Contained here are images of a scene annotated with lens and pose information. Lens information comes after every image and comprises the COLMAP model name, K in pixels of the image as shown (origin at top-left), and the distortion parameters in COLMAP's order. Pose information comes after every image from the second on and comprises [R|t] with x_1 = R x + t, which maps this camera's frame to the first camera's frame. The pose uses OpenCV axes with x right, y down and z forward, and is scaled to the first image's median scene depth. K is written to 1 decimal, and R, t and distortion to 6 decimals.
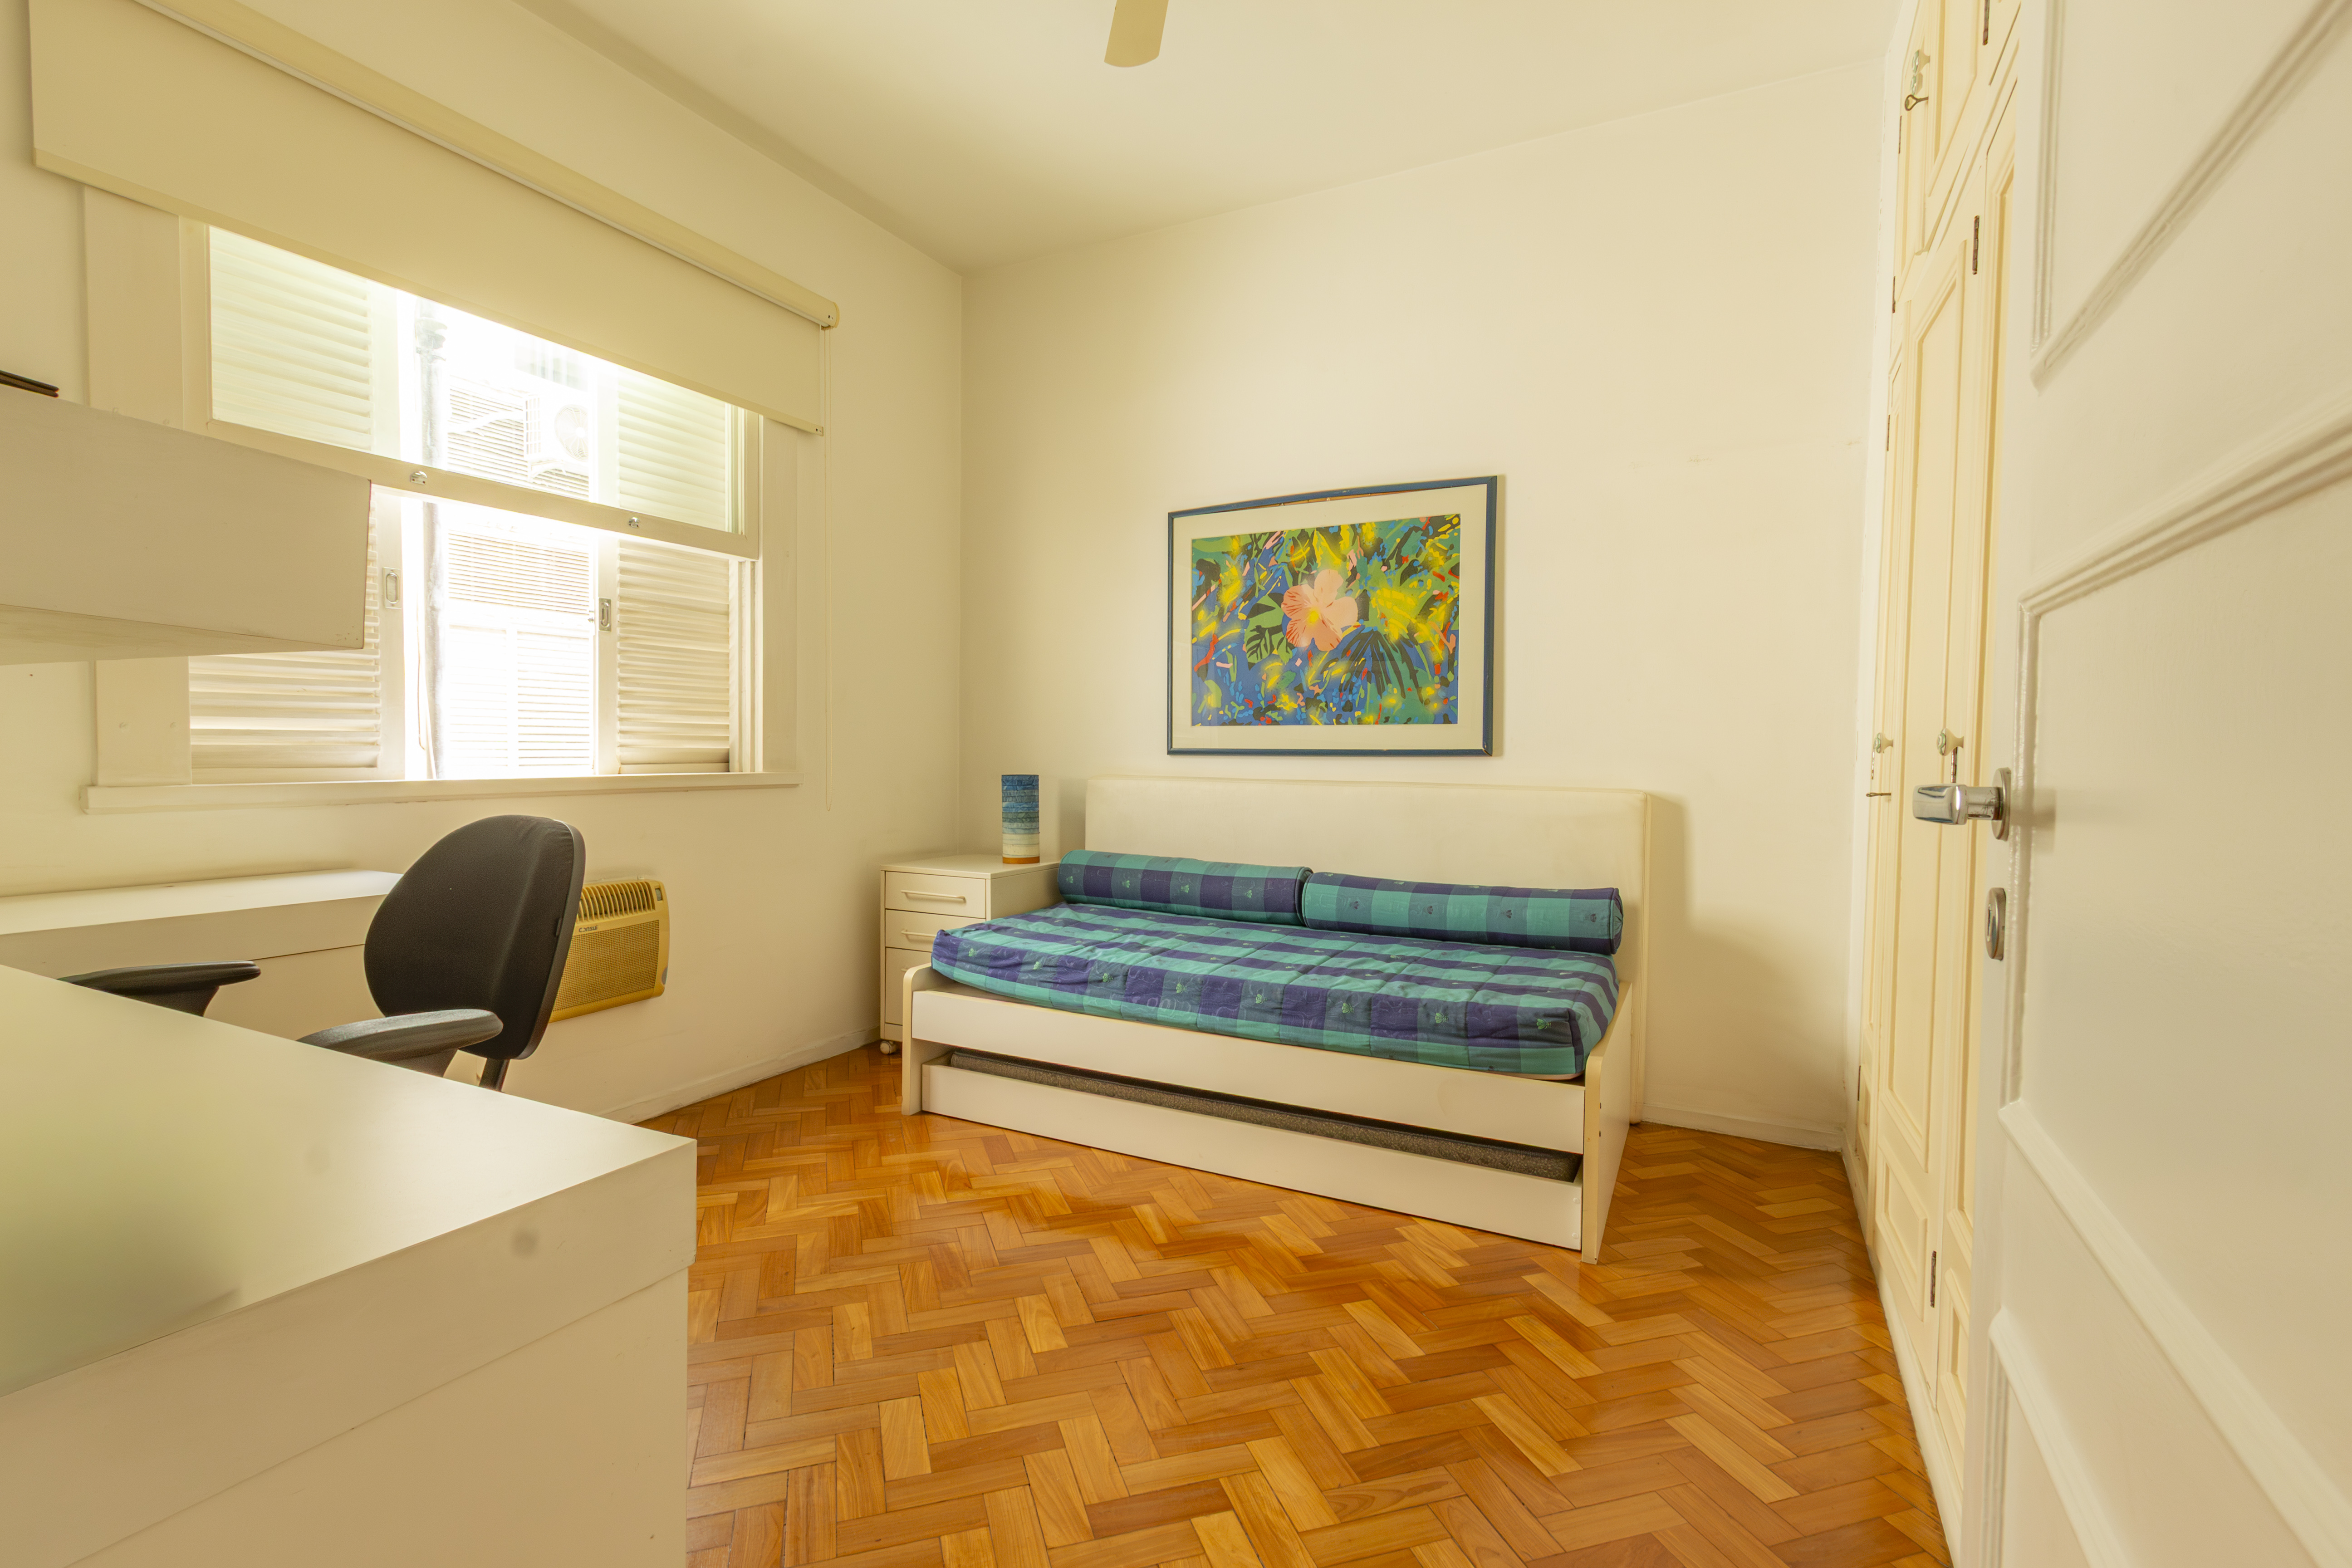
lens RADIAL K [[1090.2, 0, 1180.9], [0, 1090.2, 778.7], [0, 0, 1]] dist [0.000442, -0.000214]
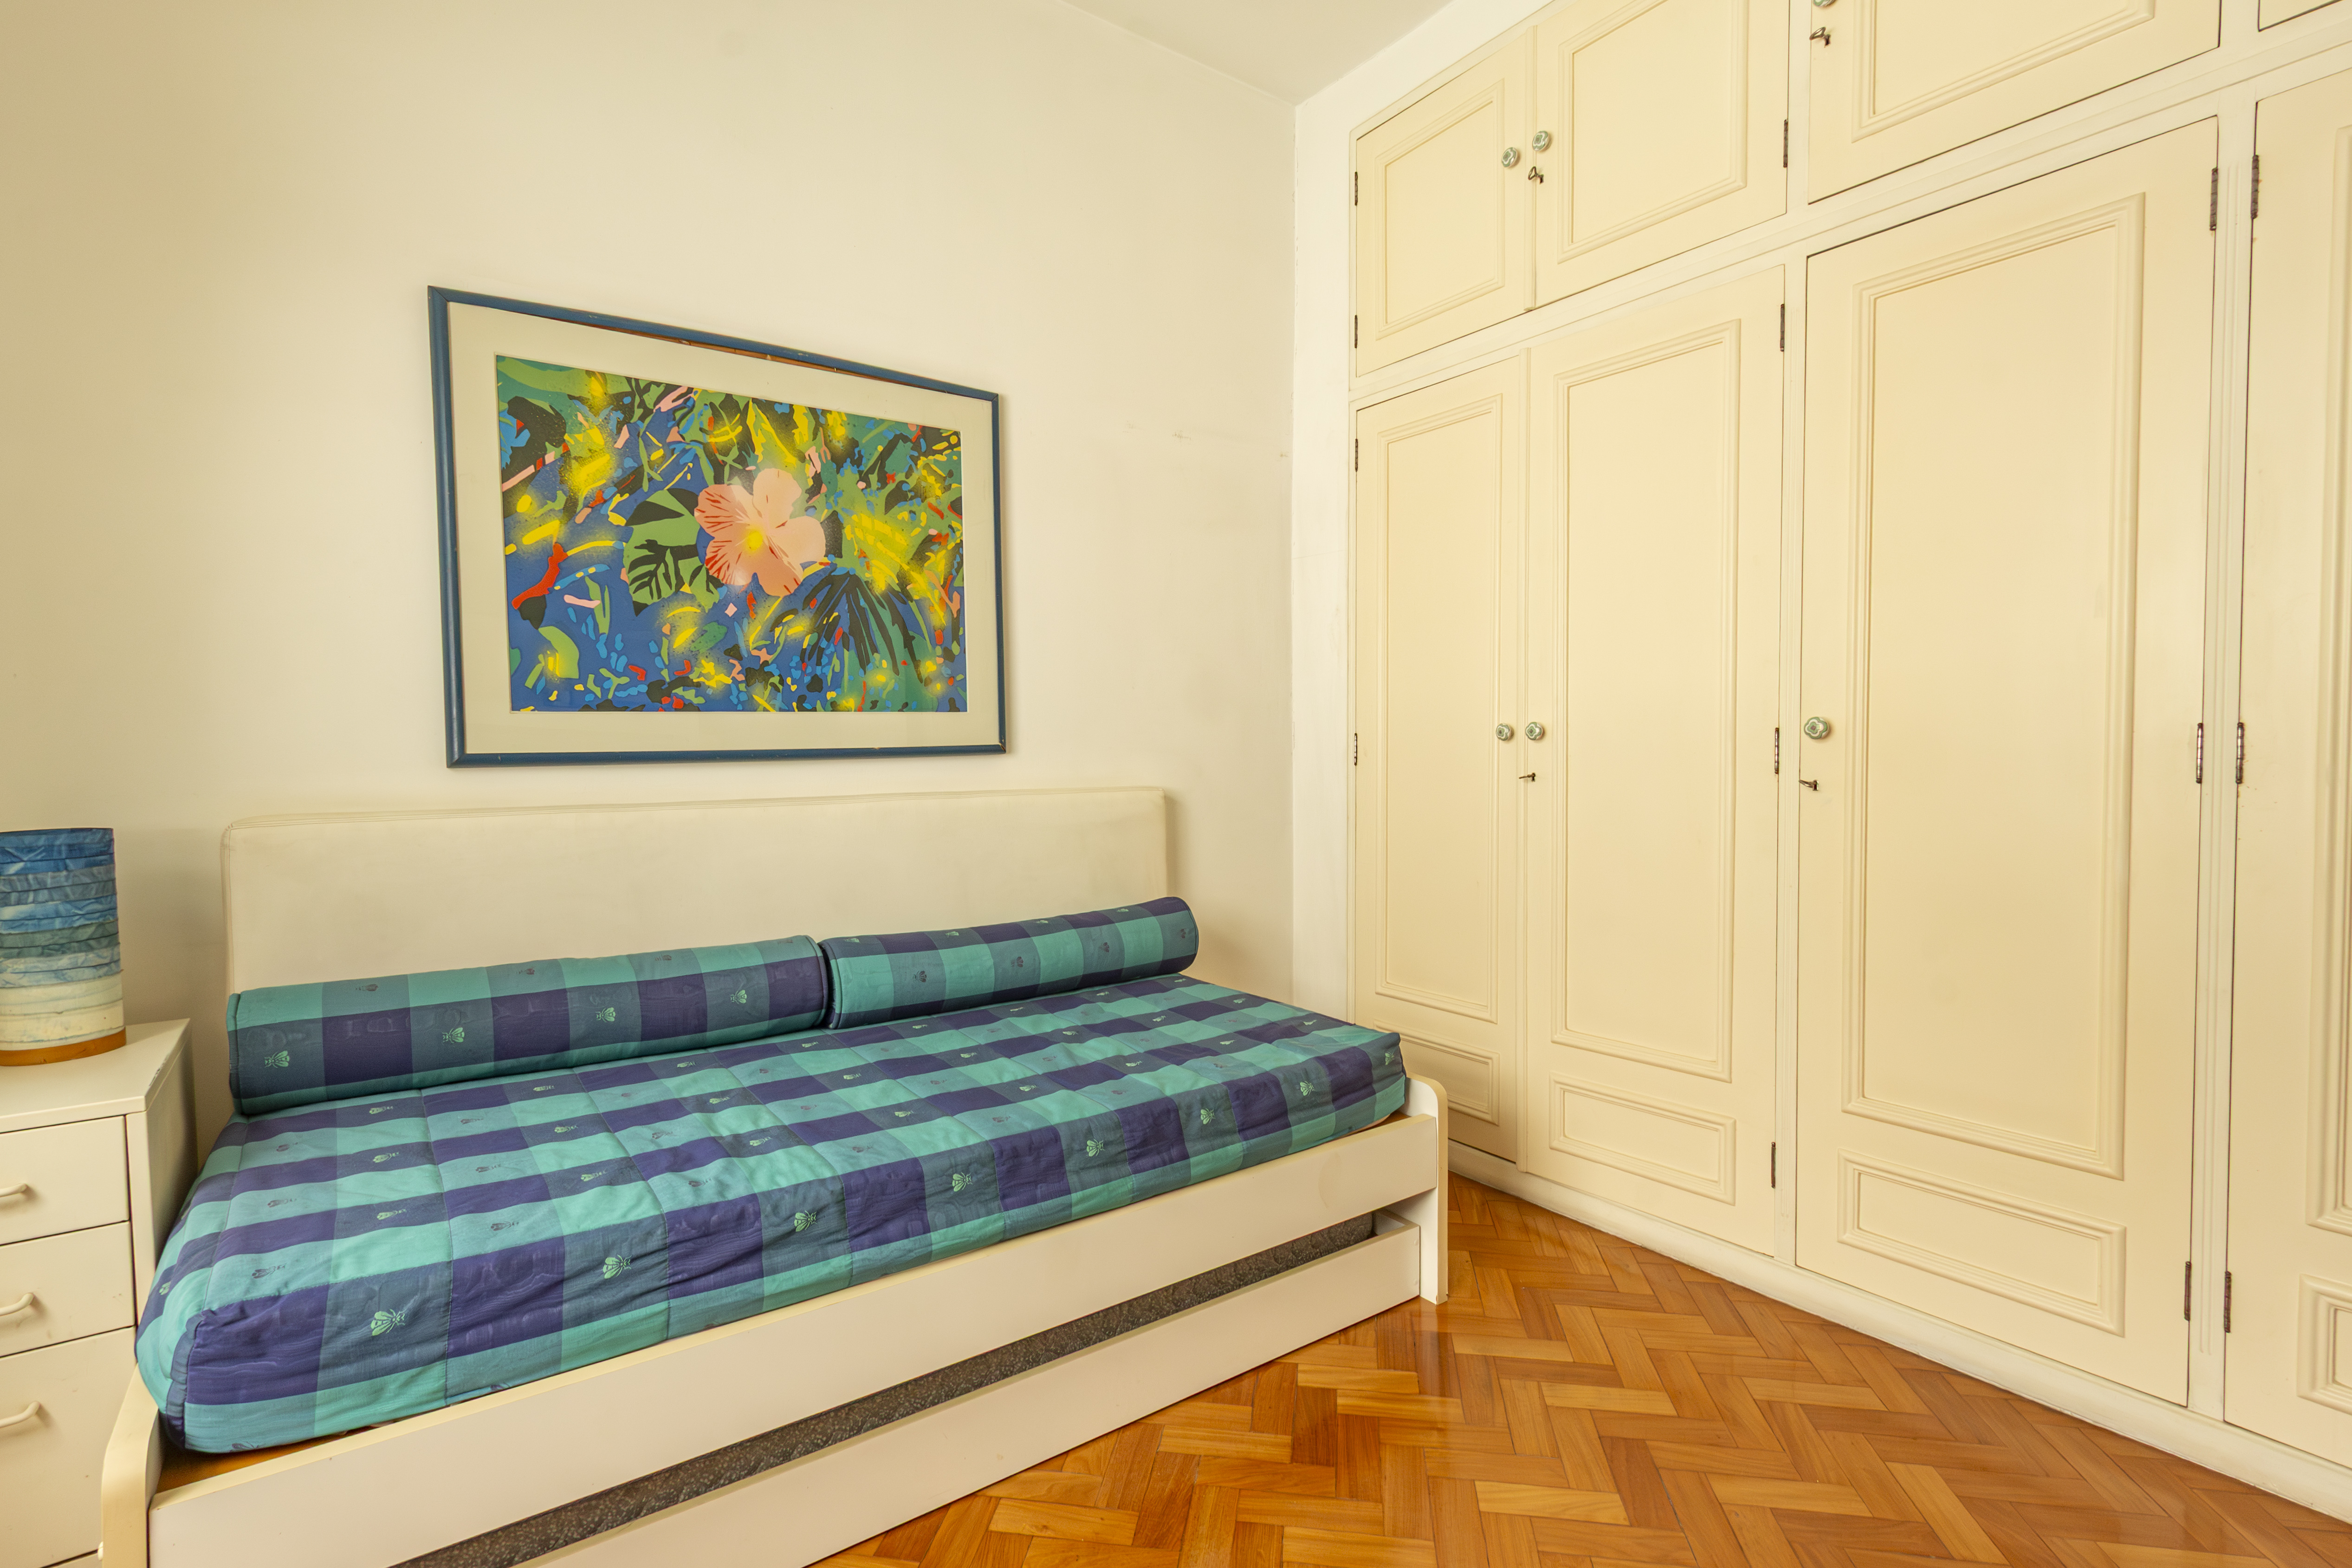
lens RADIAL K [[1090.2, 0, 1153.3], [0, 1090.2, 785.5], [0, 0, 1]] dist [0.000442, -0.000214]
pose [[0.456592, -0.046845, 0.888442, -0.353722], [0.042212, 0.998629, 0.030961, -0.017014], [-0.888674, 0.023366, 0.457944, 0.531694]]
